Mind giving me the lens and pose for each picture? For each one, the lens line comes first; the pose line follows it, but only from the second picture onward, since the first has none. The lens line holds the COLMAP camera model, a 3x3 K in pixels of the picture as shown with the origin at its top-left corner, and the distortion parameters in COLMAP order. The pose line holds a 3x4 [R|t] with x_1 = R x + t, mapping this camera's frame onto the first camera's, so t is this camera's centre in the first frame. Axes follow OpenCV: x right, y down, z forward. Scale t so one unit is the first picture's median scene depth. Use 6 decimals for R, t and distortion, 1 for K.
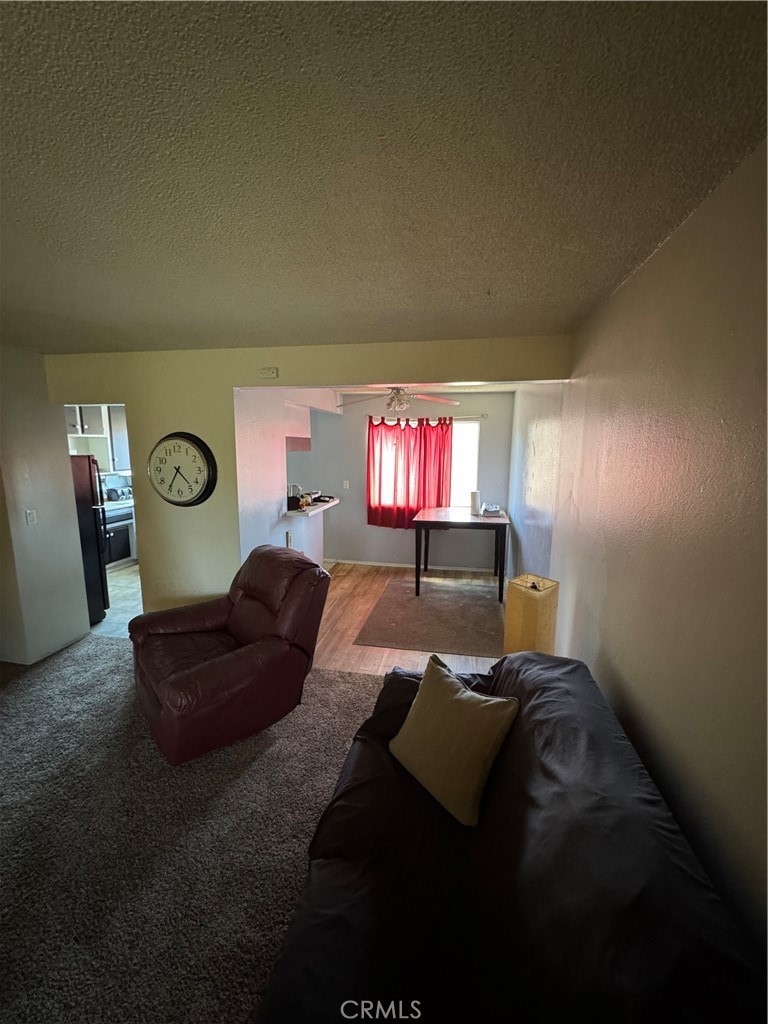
lens RADIAL K [[411.2, 0, 384.0], [0, 411.2, 512.0], [0, 0, 1]] dist [0.001181, -0.000025]
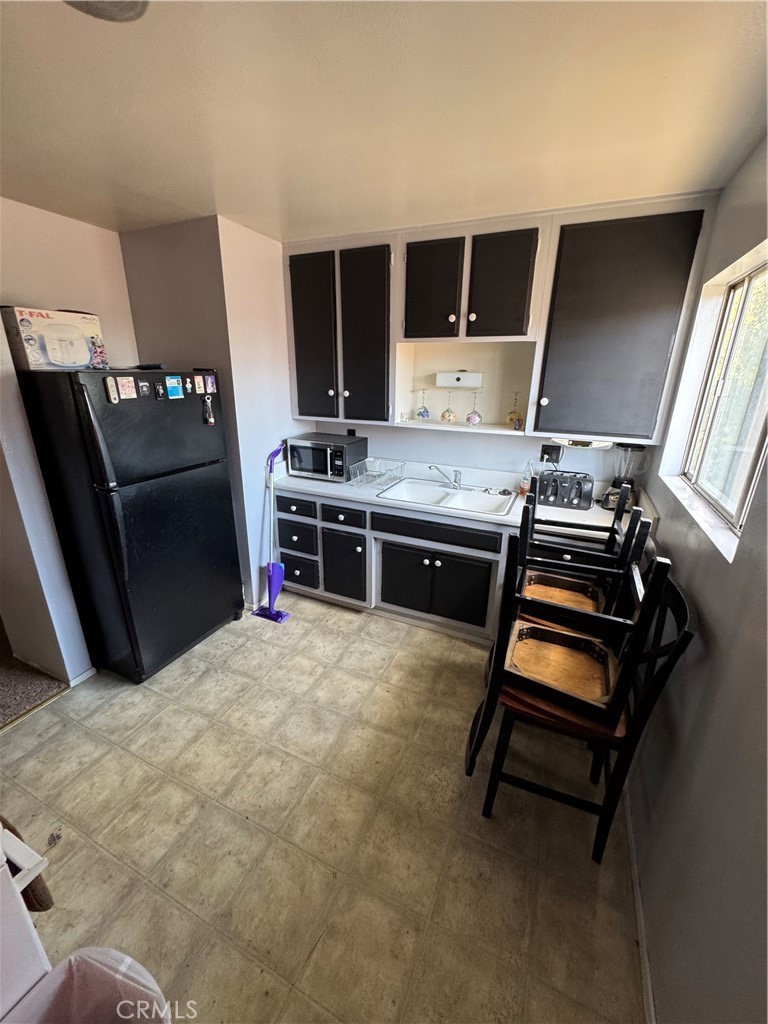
lens RADIAL K [[411.2, 0, 384.0], [0, 411.2, 512.0], [0, 0, 1]] dist [0.001181, -0.000025]
pose [[-0.233934, 0.305891, -0.922879, -0.238556], [-0.170885, 0.921505, 0.348751, -0.150791], [0.957117, 0.239291, -0.163299, 1.007419]]
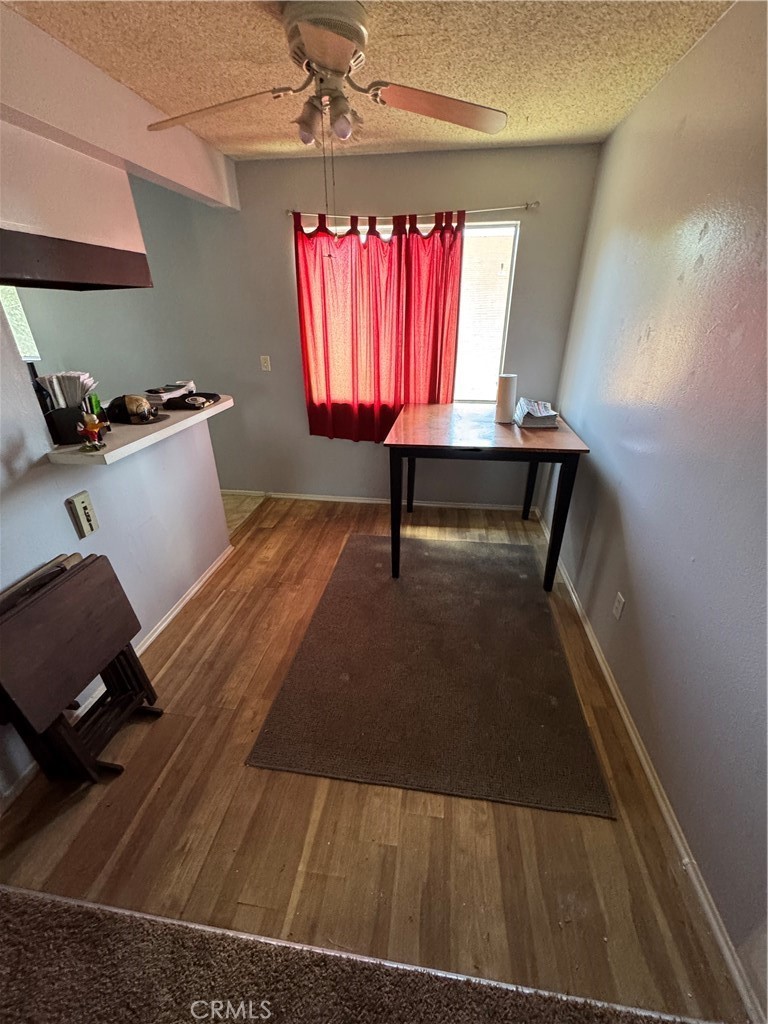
lens RADIAL K [[411.2, 0, 384.0], [0, 411.2, 512.0], [0, 0, 1]] dist [0.001181, -0.000025]
pose [[0.998731, -0.033240, 0.037830, 0.041823], [0.020457, 0.954225, 0.298389, -0.040063], [-0.046017, -0.297237, 0.953694, 0.437620]]
